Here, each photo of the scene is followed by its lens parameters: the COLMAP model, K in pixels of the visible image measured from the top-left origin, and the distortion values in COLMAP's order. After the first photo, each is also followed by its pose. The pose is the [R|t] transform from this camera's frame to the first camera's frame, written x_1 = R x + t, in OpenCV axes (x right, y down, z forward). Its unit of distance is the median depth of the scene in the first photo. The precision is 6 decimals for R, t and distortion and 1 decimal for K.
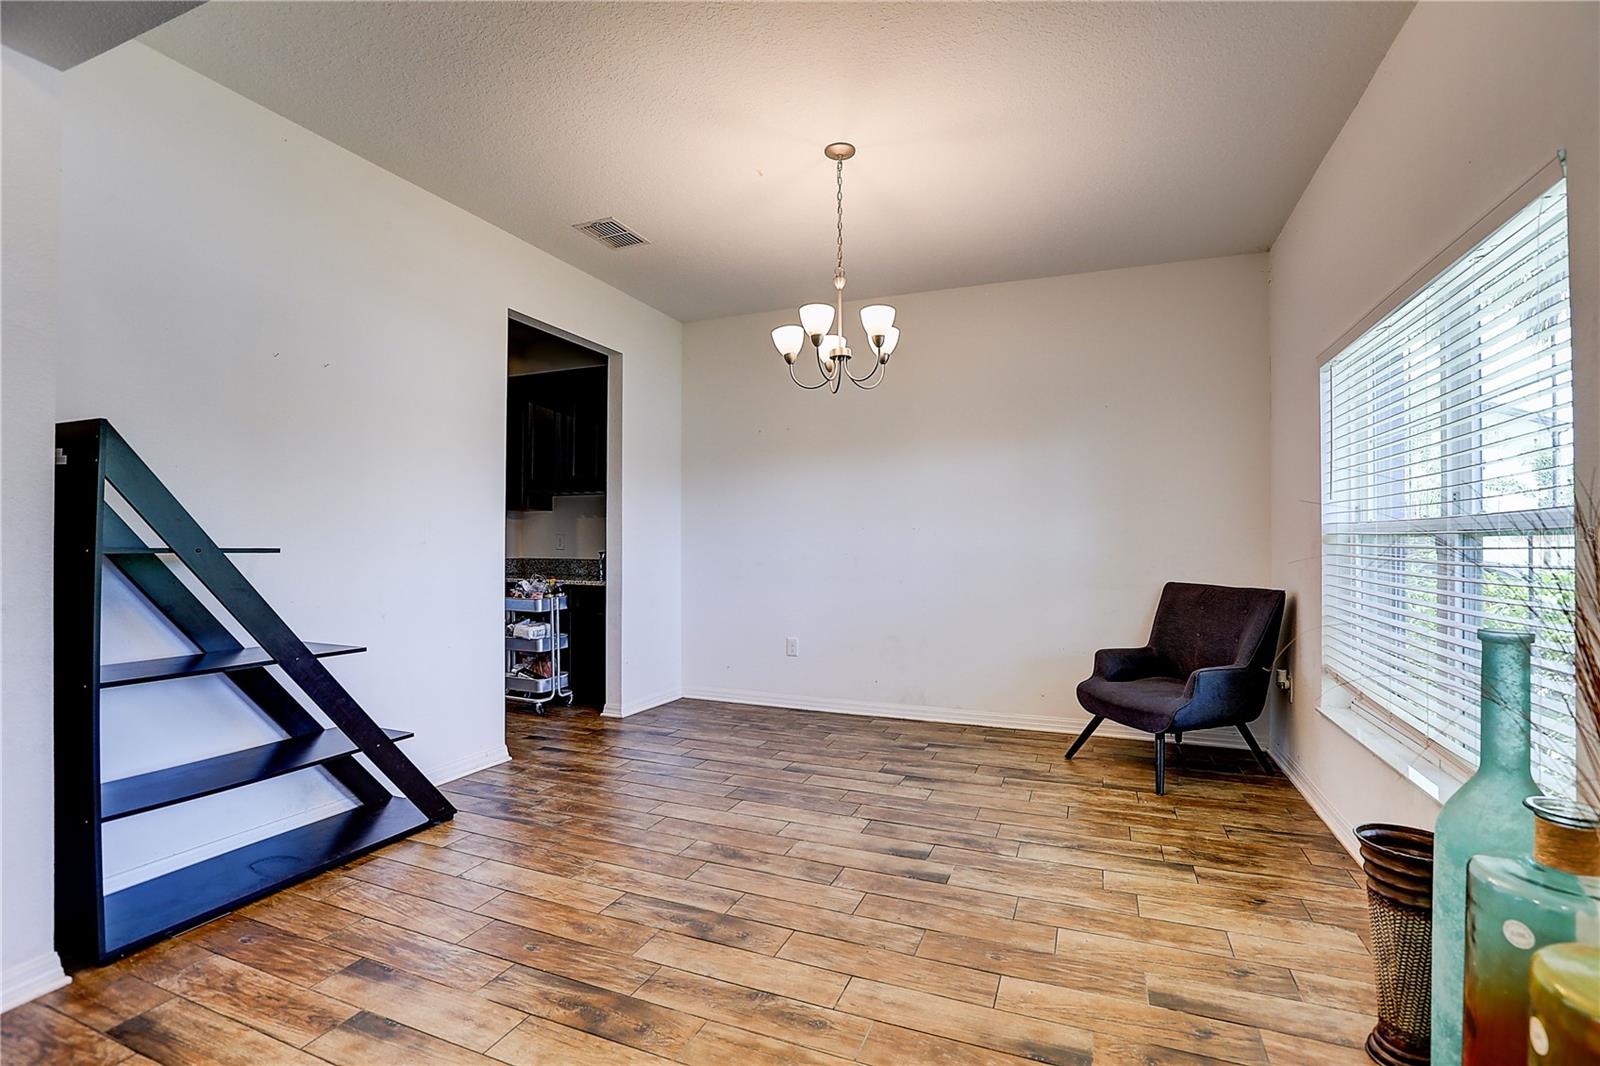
lens RADIAL K [[726.9, 0, 800.0], [0, 726.9, 533.0], [0, 0, 1]] dist [-0.046460, 0.014915]
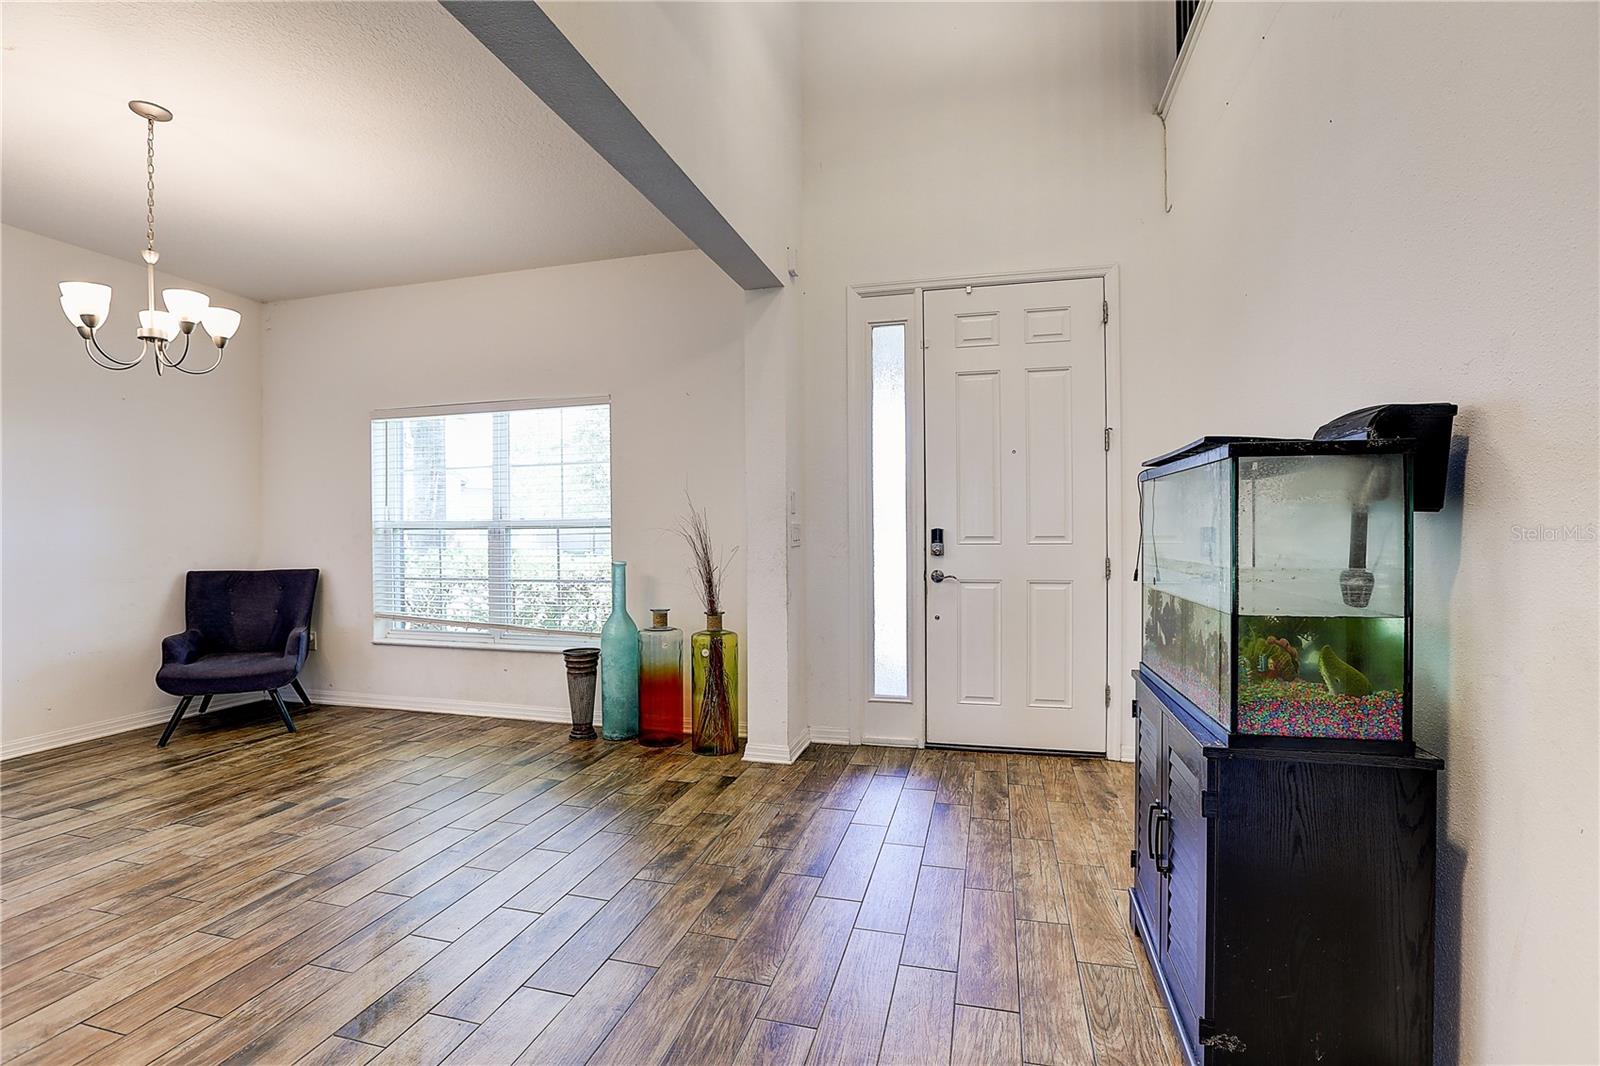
lens RADIAL K [[726.9, 0, 800.0], [0, 726.9, 533.0], [0, 0, 1]] dist [-0.046460, 0.014915]
pose [[-0.128173, -0.005541, 0.991736, -1.100638], [-0.006448, 0.999968, 0.004753, -0.000006], [-0.991731, -0.005785, -0.128205, 0.345025]]
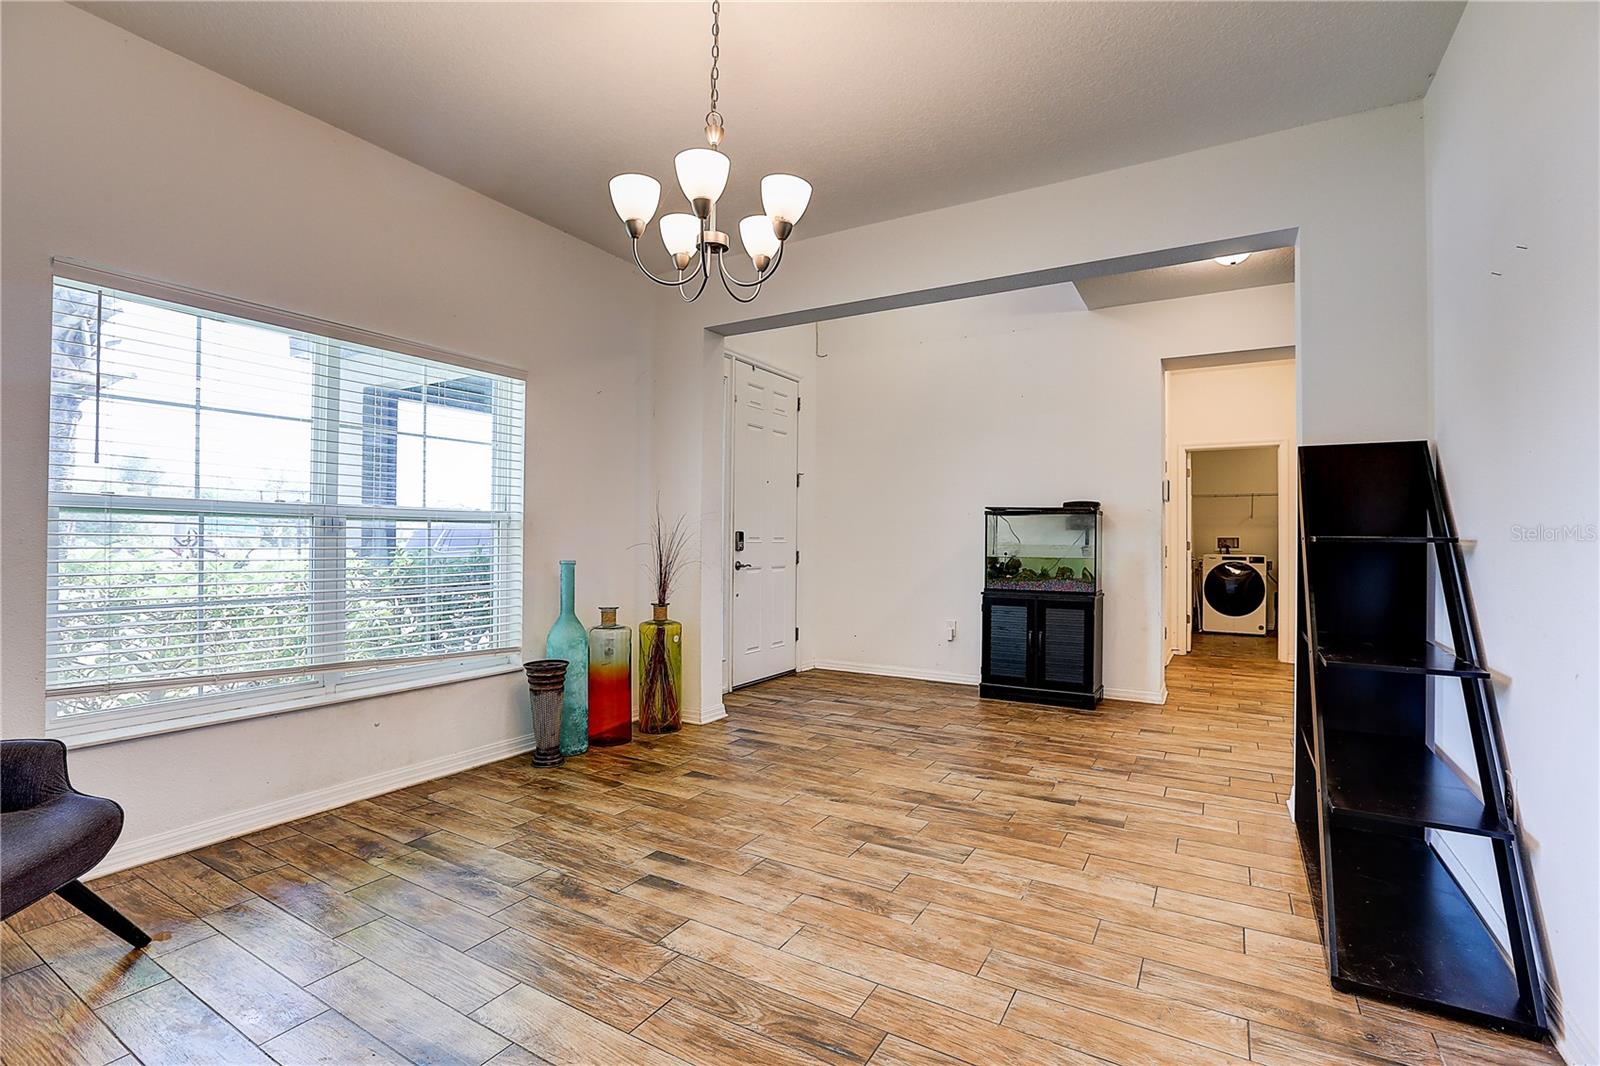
lens RADIAL K [[726.9, 0, 800.0], [0, 726.9, 533.0], [0, 0, 1]] dist [-0.046460, 0.014915]
pose [[-0.988891, -0.009220, 0.148357, -0.146373], [-0.012333, 0.999722, -0.020074, 0.040722], [-0.148130, -0.021680, -0.988730, 1.911531]]
